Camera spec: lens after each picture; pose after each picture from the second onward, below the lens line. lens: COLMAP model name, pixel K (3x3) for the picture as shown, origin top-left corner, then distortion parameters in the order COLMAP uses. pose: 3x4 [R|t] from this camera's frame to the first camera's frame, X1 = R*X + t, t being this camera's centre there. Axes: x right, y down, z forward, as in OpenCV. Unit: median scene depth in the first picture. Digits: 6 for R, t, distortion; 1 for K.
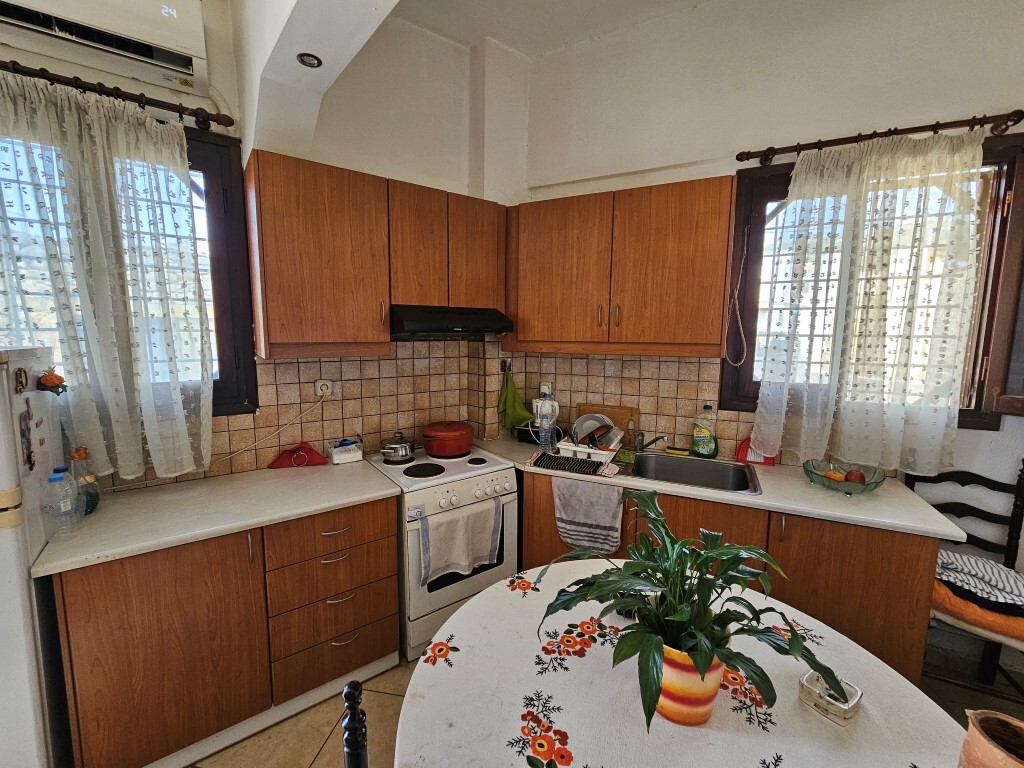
lens RADIAL K [[410.1, 0, 509.4], [0, 410.1, 380.4], [0, 0, 1]] dist [0.000450, -0.000026]
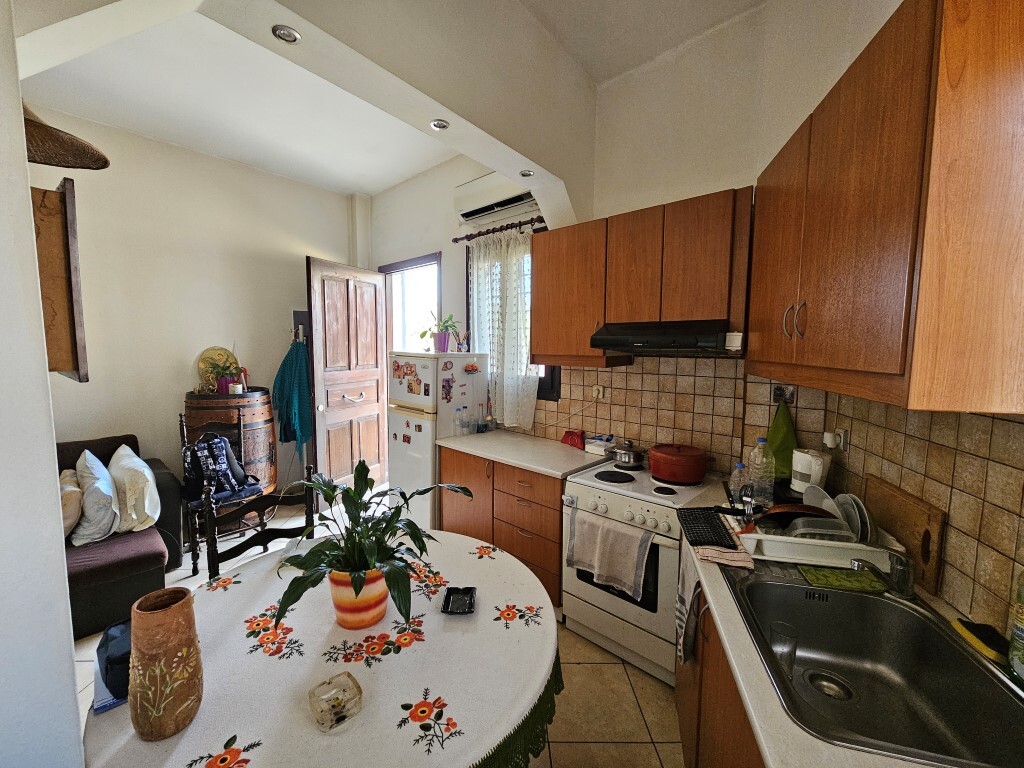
lens RADIAL K [[421.1, 0, 512.0], [0, 421.1, 384.0], [0, 0, 1]] dist [-0.001437, -0.000322]
pose [[0.197262, 0.083071, -0.976825, 0.807397], [-0.122746, 0.990655, 0.059459, -0.053044], [0.972636, 0.108172, 0.205615, 0.501950]]
